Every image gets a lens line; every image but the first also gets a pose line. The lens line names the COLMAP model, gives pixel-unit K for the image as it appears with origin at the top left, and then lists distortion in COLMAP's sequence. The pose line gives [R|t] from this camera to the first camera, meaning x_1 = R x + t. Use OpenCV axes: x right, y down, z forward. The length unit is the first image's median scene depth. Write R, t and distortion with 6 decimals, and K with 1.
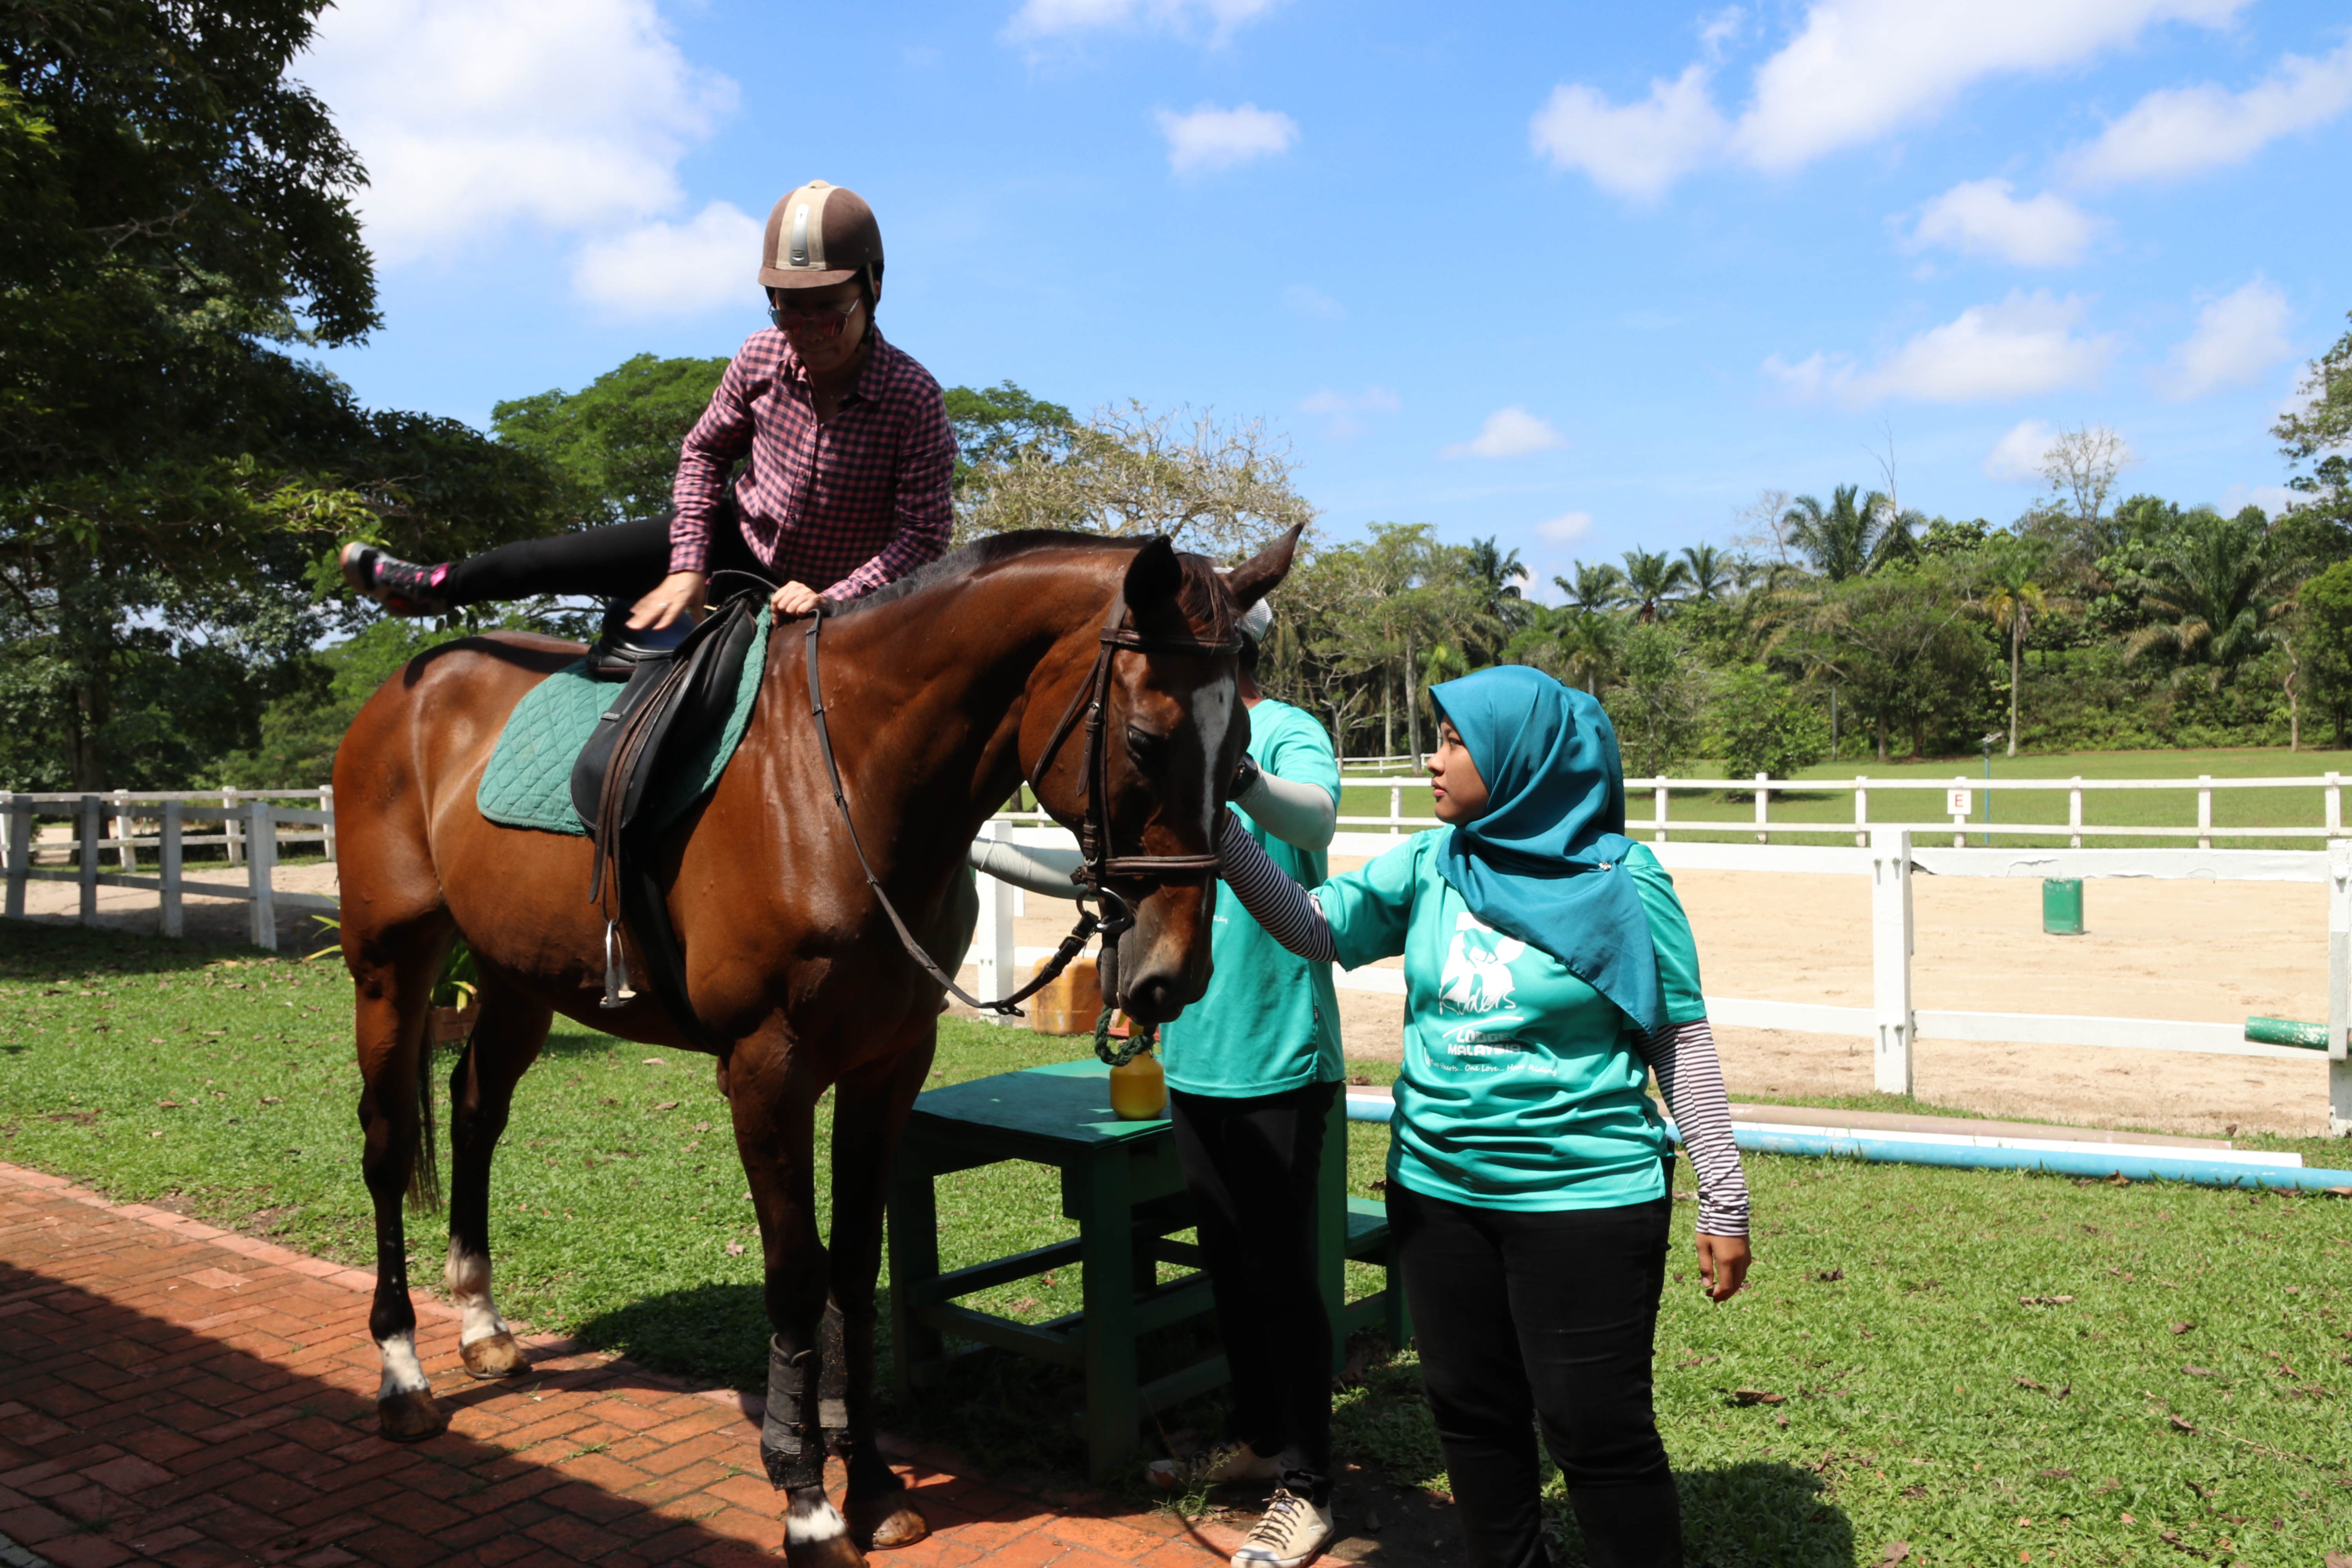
lens RADIAL K [[1909.7, 0, 1171.7], [0, 1909.7, 797.6], [0, 0, 1]] dist [-0.113815, 0.116124]
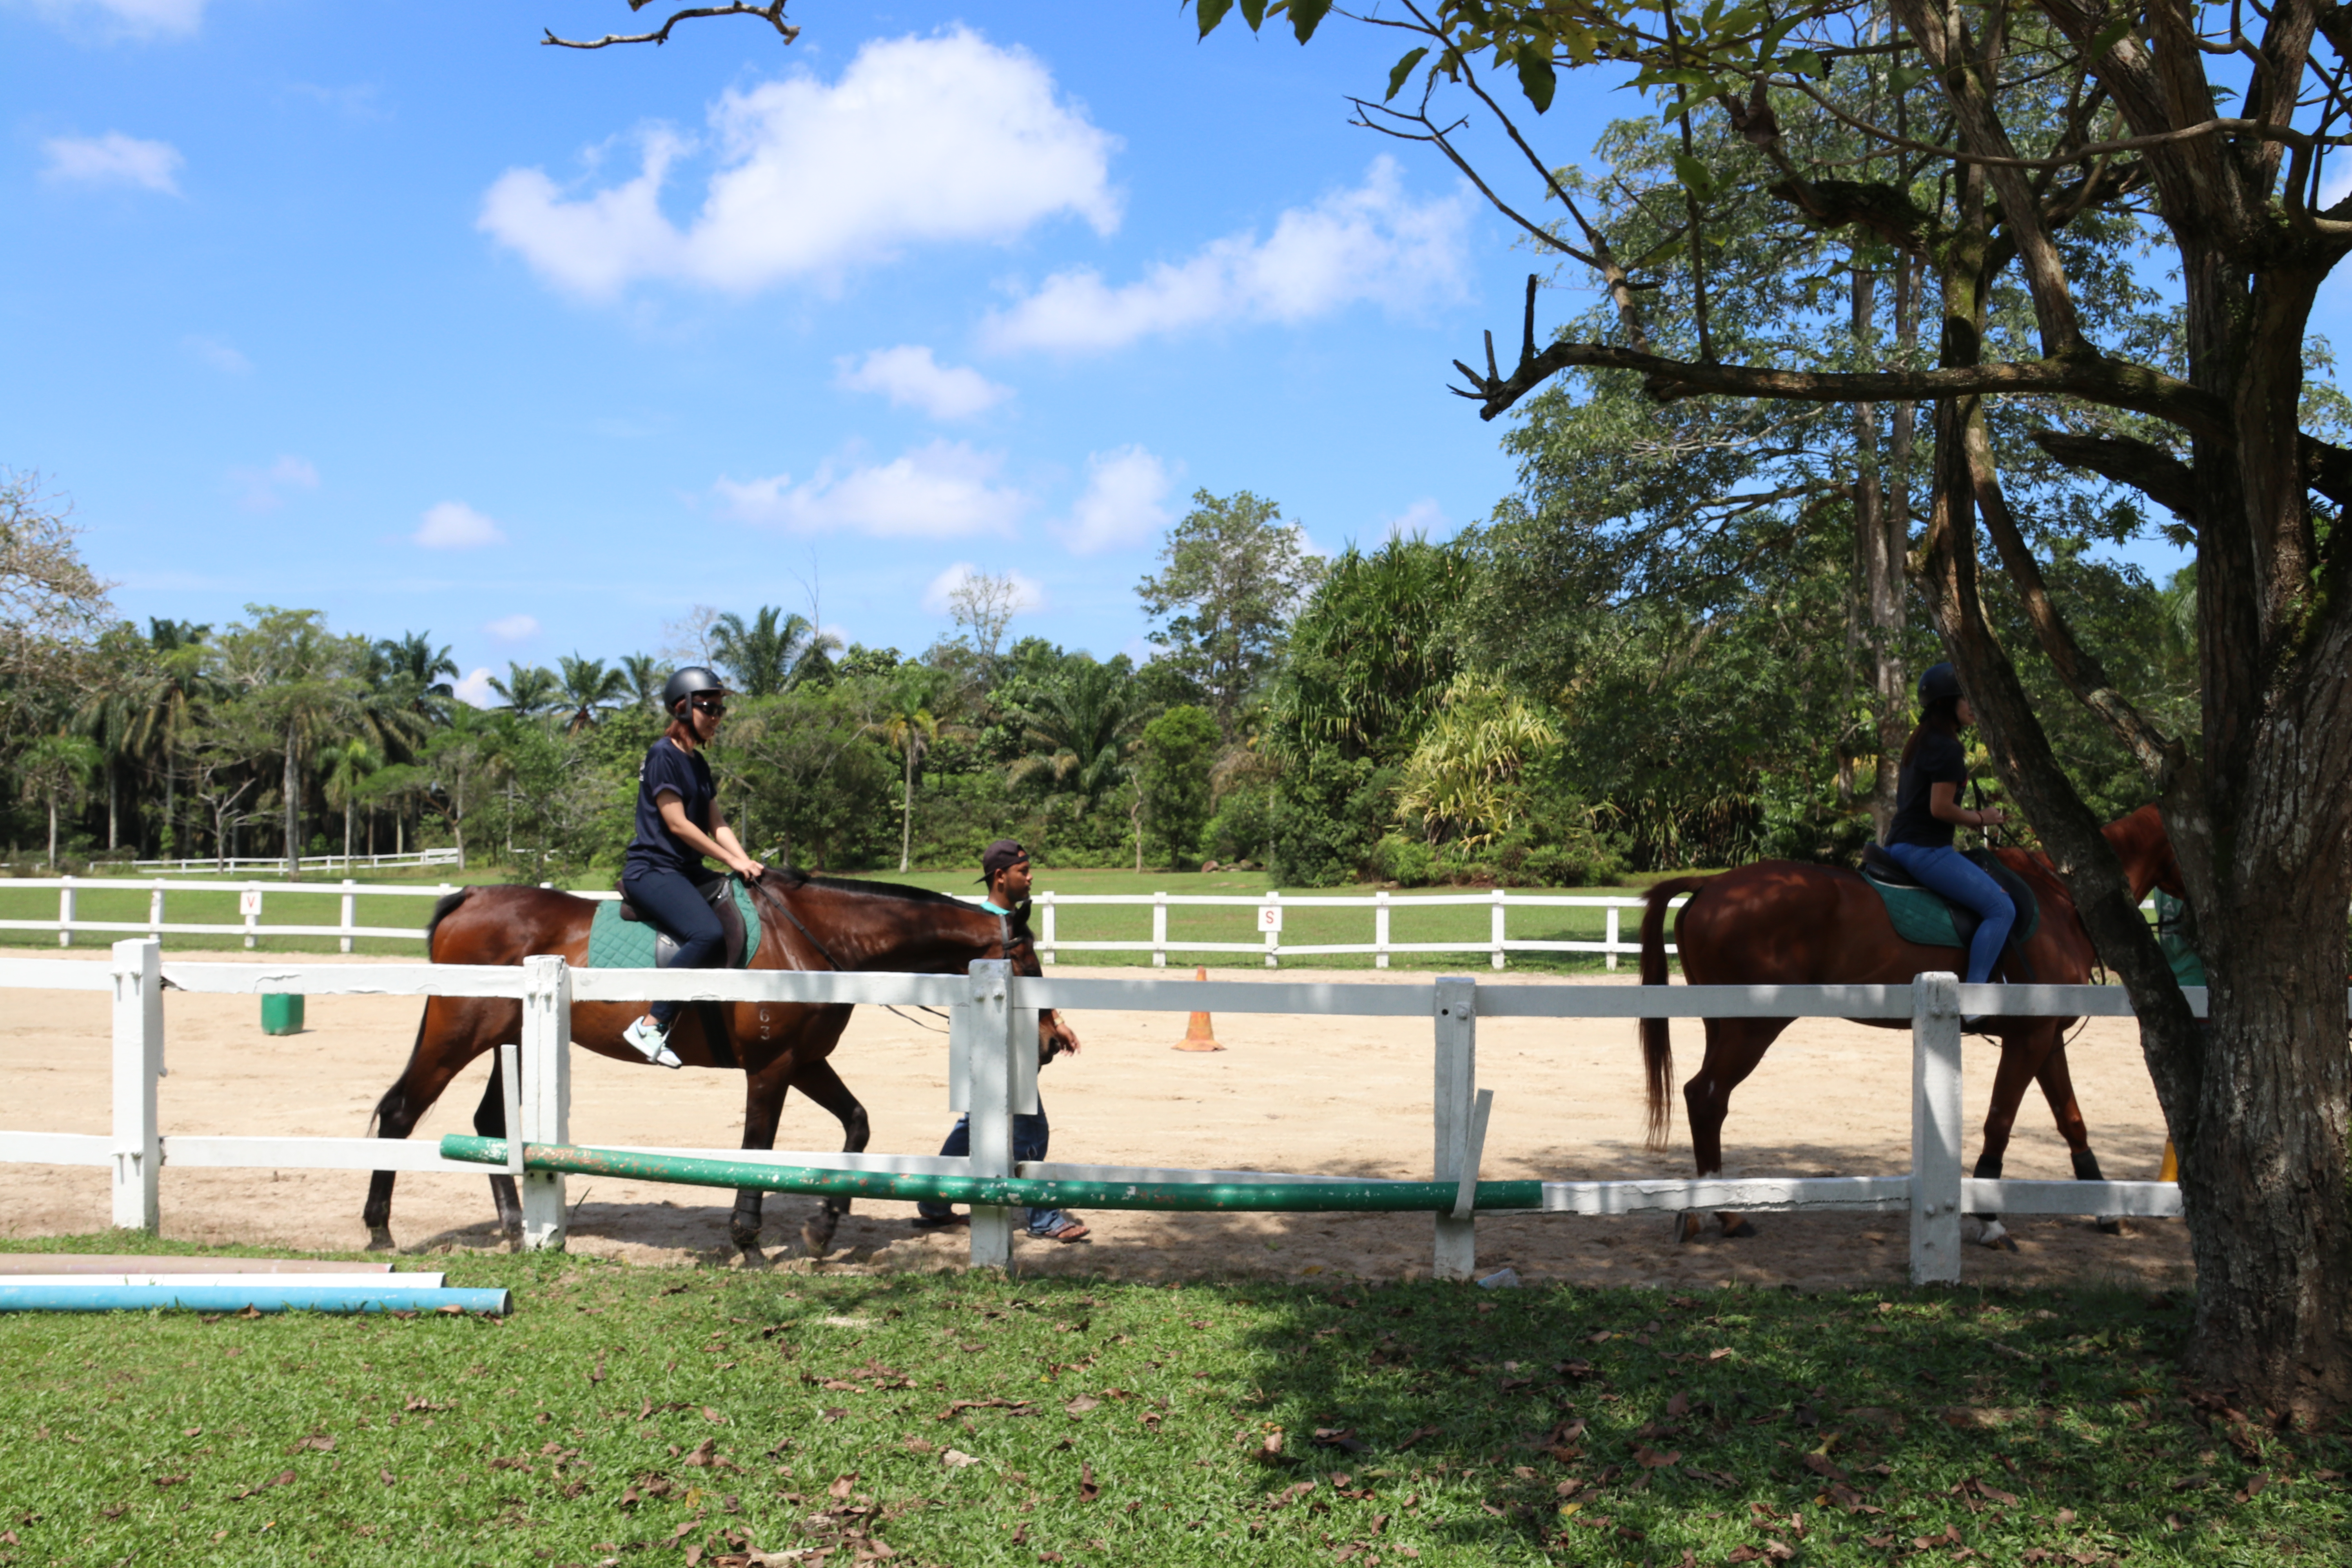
lens RADIAL K [[1912.1, 0, 1176.0], [0, 1912.1, 784.0], [0, 0, 1]] dist [-0.122487, 0.133049]
pose [[0.858976, 0.043311, 0.510181, 0.028098], [-0.010071, 0.997652, -0.067738, -0.000318], [-0.511917, 0.053048, 0.857395, -0.004778]]
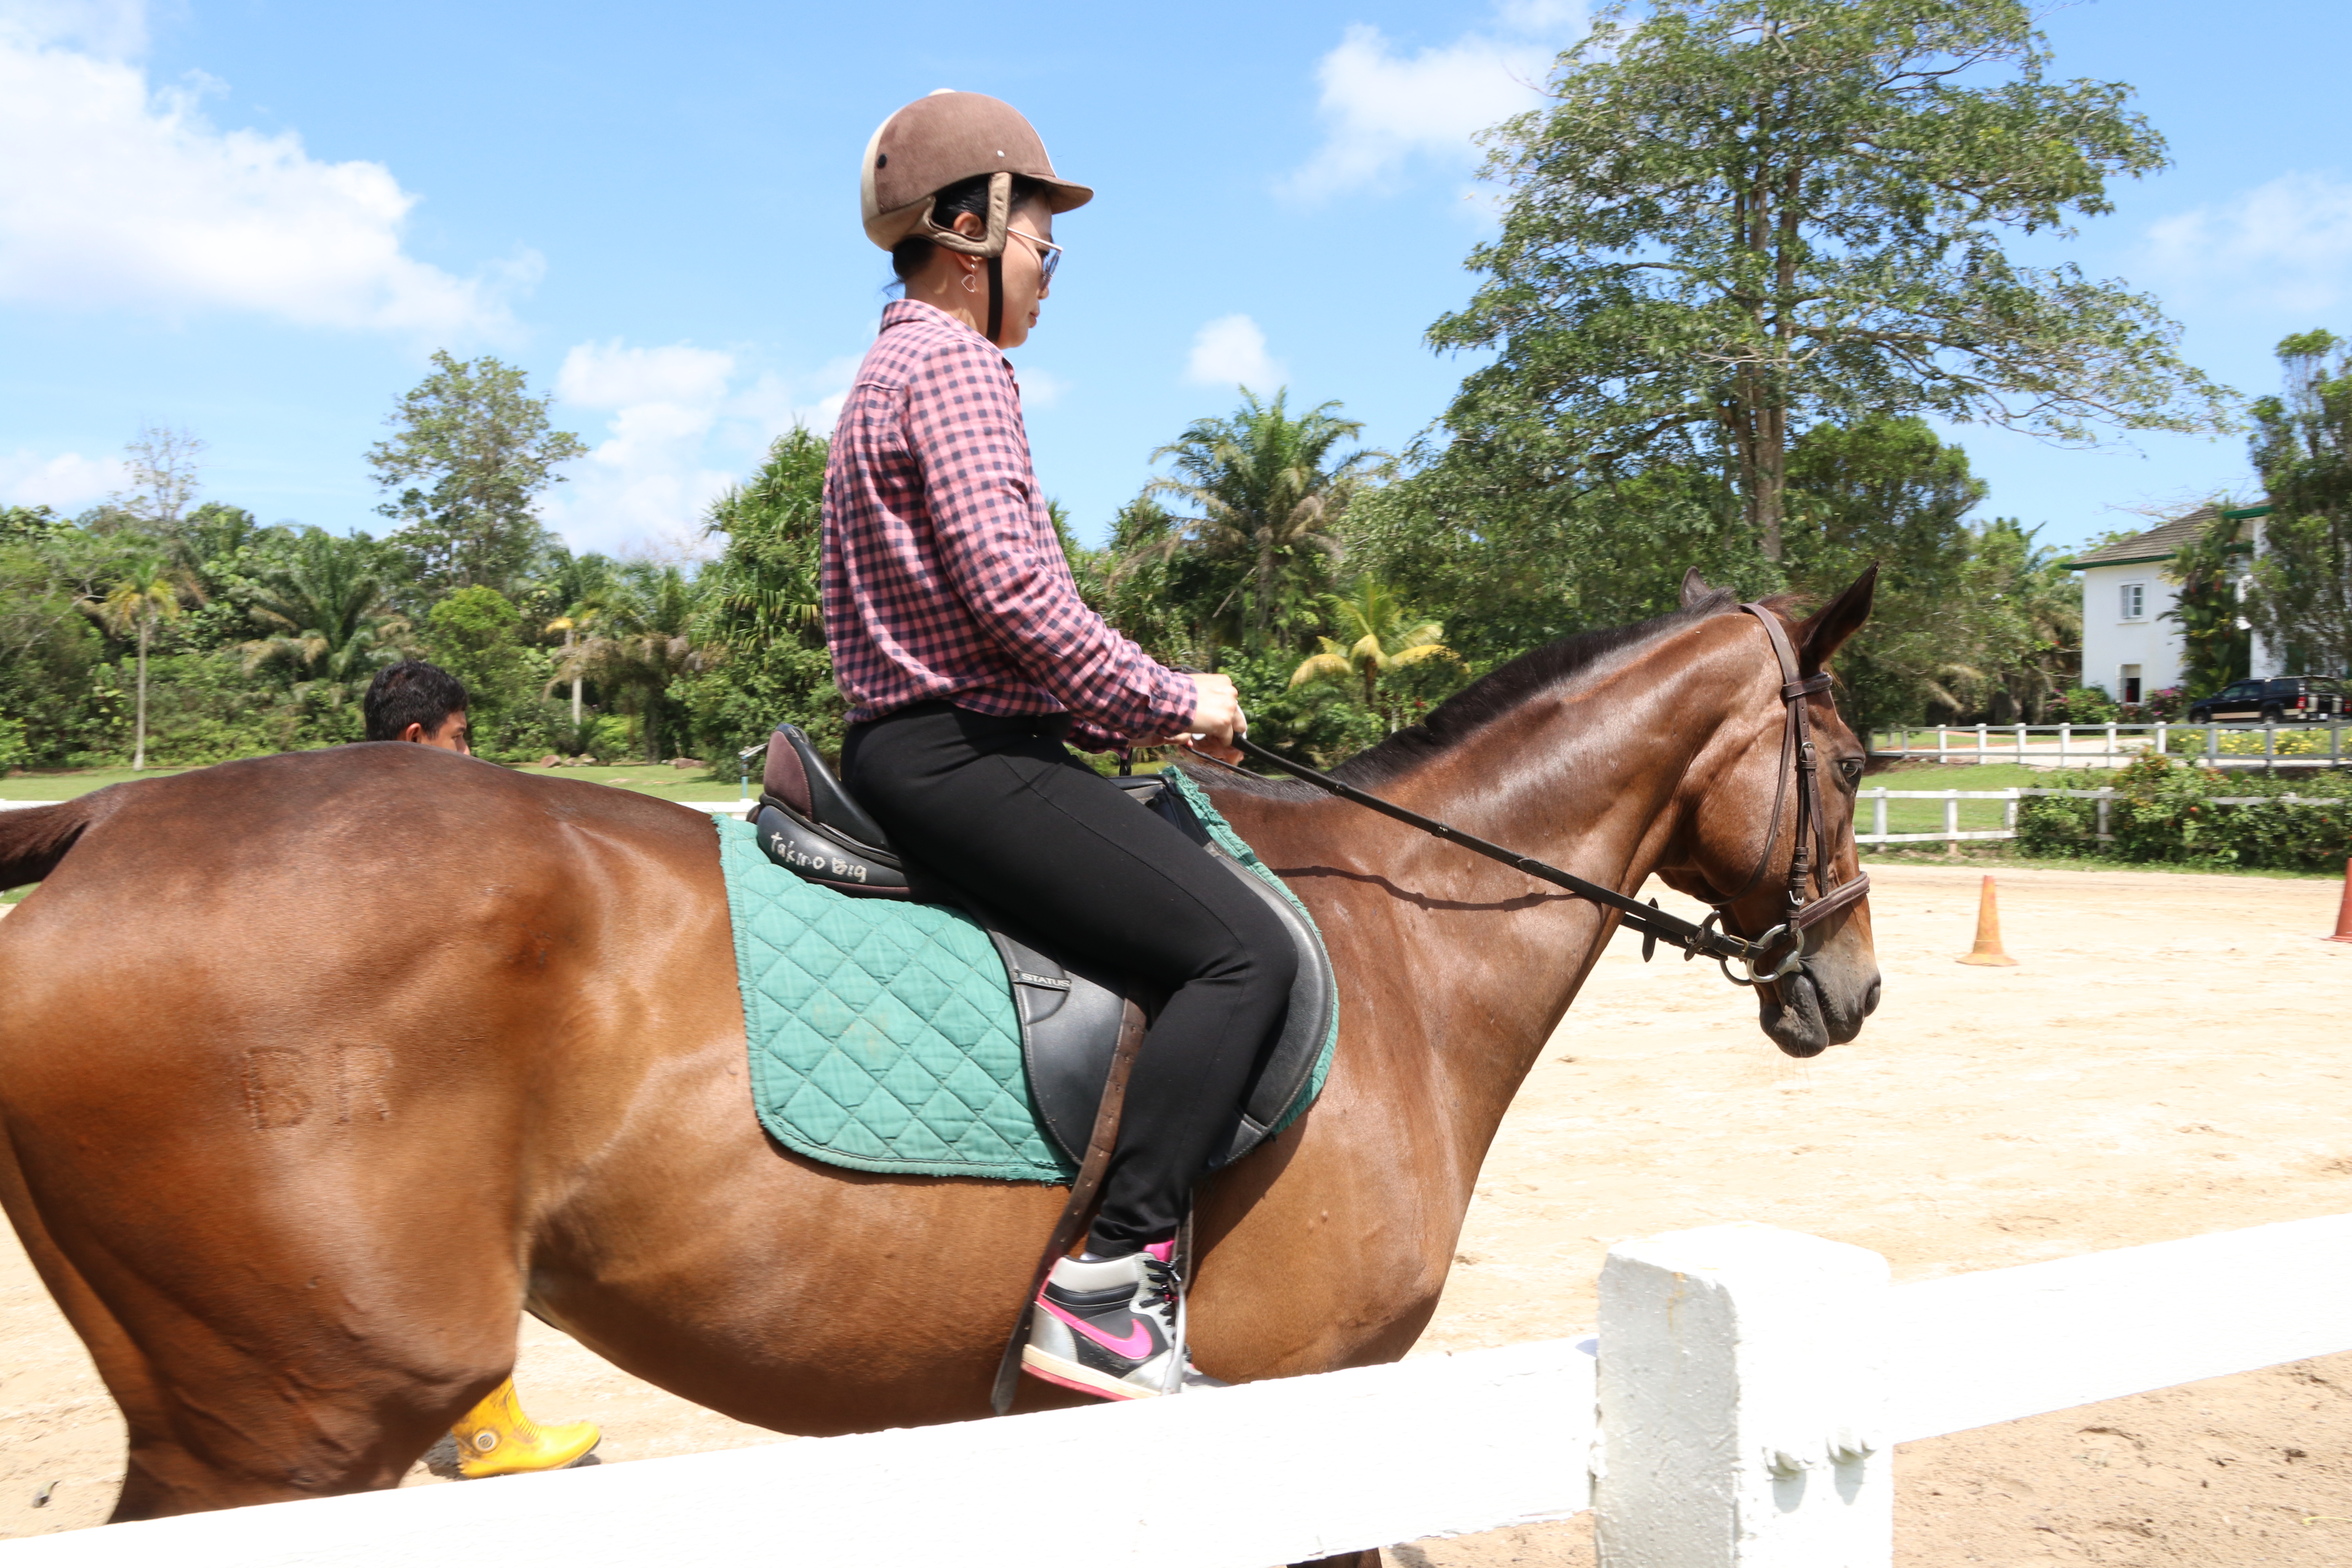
lens RADIAL K [[1848.6, 0, 1172.8], [0, 1848.6, 800.9], [0, 0, 1]] dist [-0.126853, 0.120110]
pose [[0.502749, -0.002850, 0.864428, -0.050794], [0.007720, 0.999969, -0.001194, -0.002421], [-0.864398, 0.007274, 0.502756, 0.129501]]
